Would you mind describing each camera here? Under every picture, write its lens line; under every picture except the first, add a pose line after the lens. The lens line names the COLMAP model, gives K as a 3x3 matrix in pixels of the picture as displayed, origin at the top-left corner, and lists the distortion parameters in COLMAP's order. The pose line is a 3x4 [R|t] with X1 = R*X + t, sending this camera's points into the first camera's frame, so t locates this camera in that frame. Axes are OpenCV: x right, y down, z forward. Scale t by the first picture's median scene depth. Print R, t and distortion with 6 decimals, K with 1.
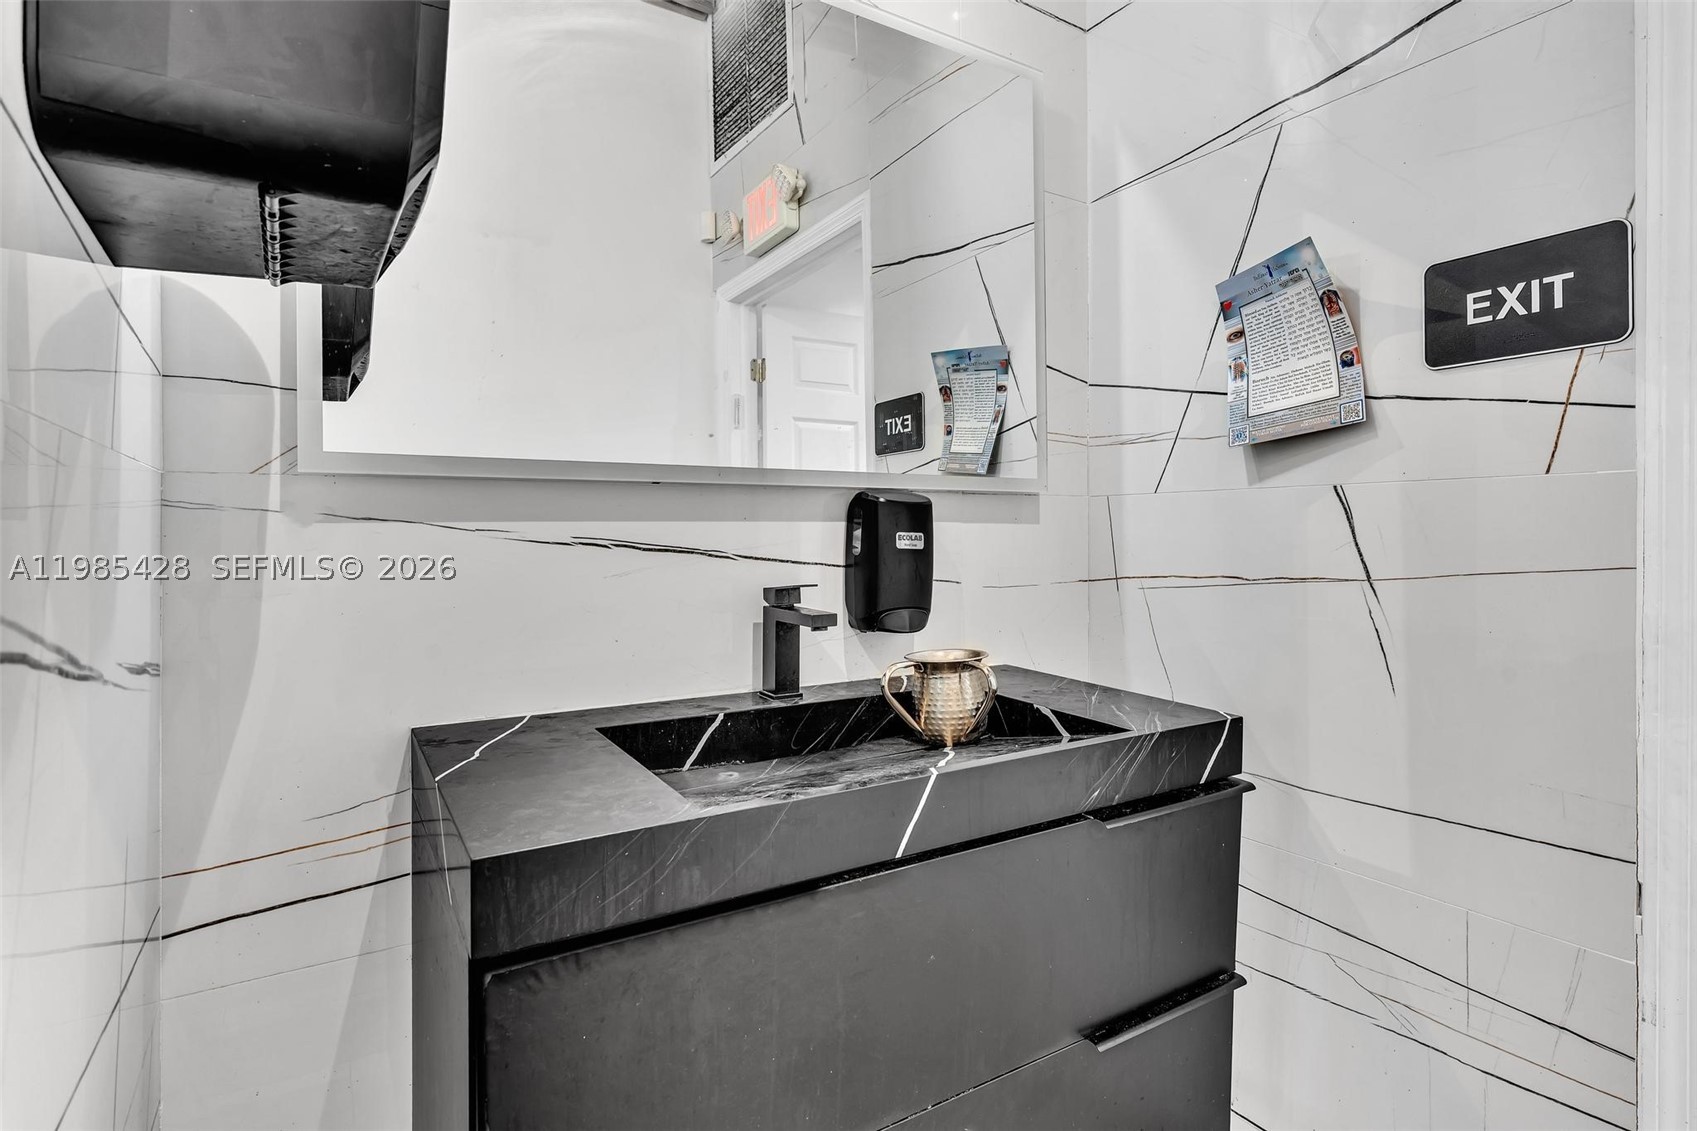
lens RADIAL K [[854.7, 0, 854.0], [0, 854.7, 537.4], [0, 0, 1]] dist [0.001136, 0.000245]
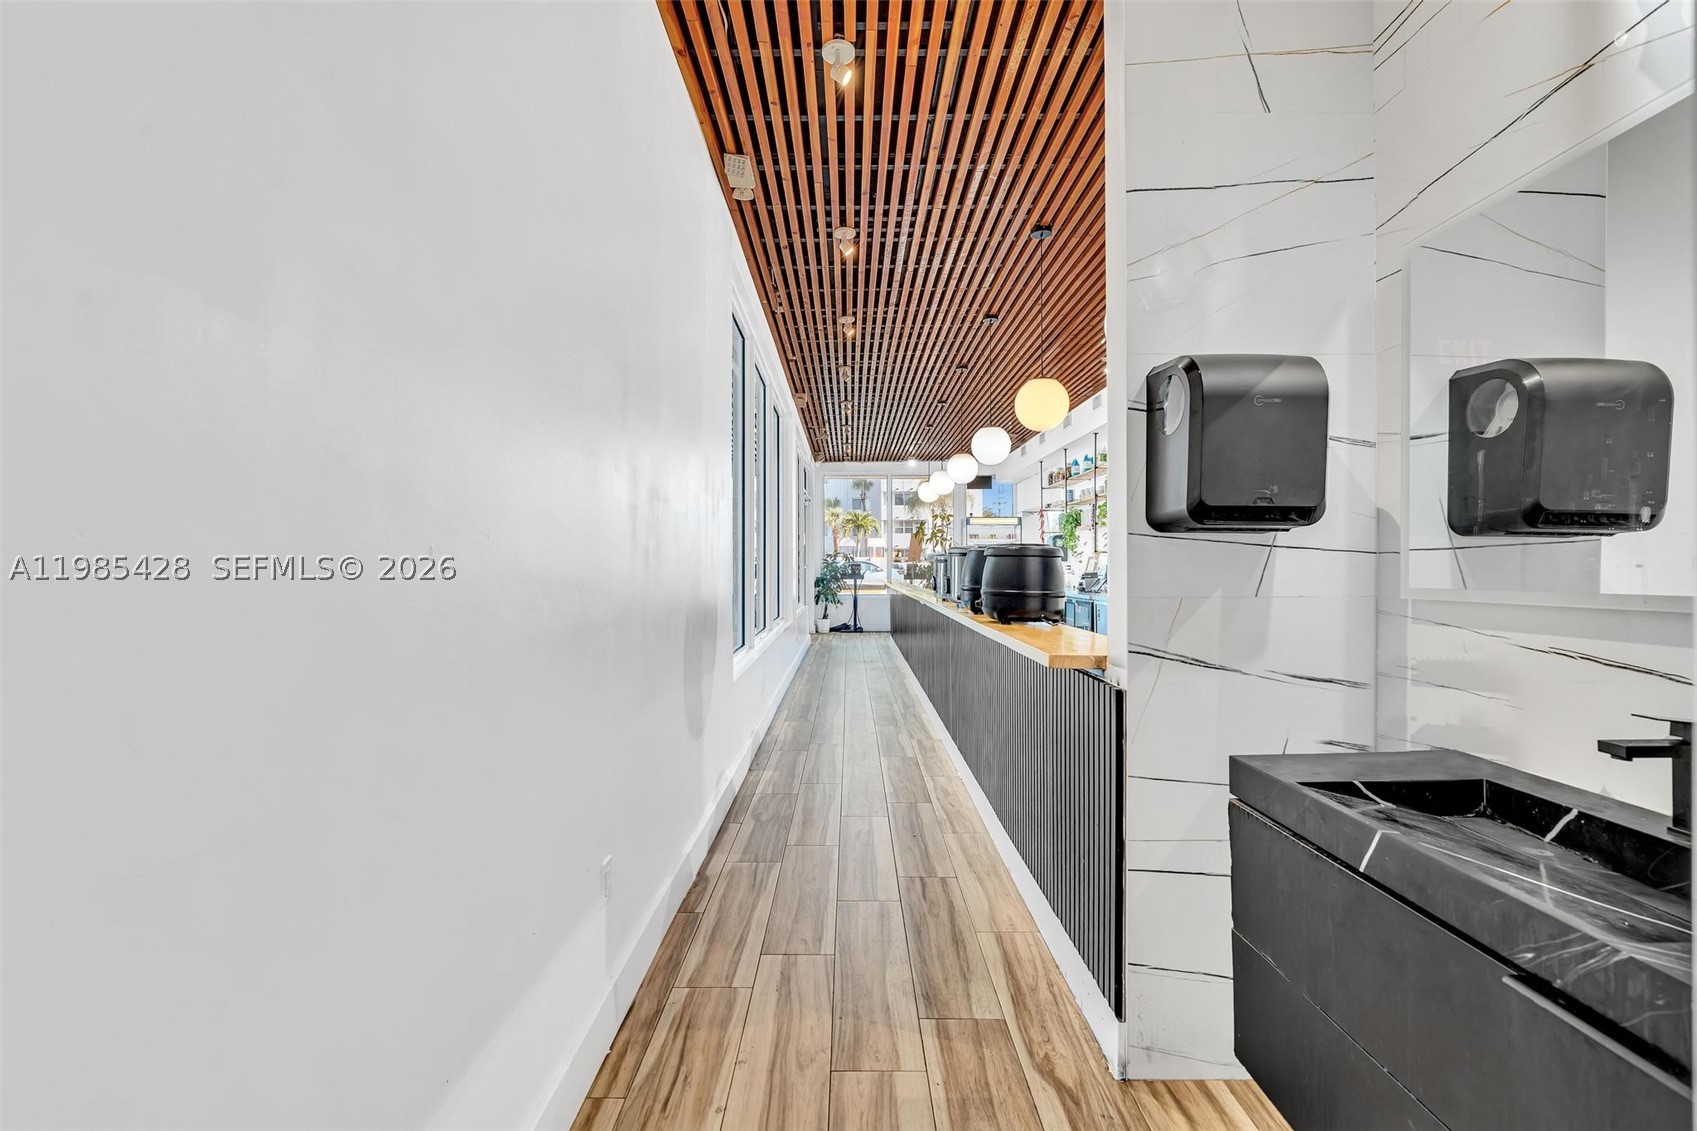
lens RADIAL K [[854.7, 0, 854.0], [0, 854.7, 537.4], [0, 0, 1]] dist [0.001136, 0.000245]
pose [[-0.514536, -0.021448, -0.857201, 1.410042], [-0.009607, 0.999769, -0.019249, -0.138698], [0.857415, -0.001669, -0.514623, 0.780163]]
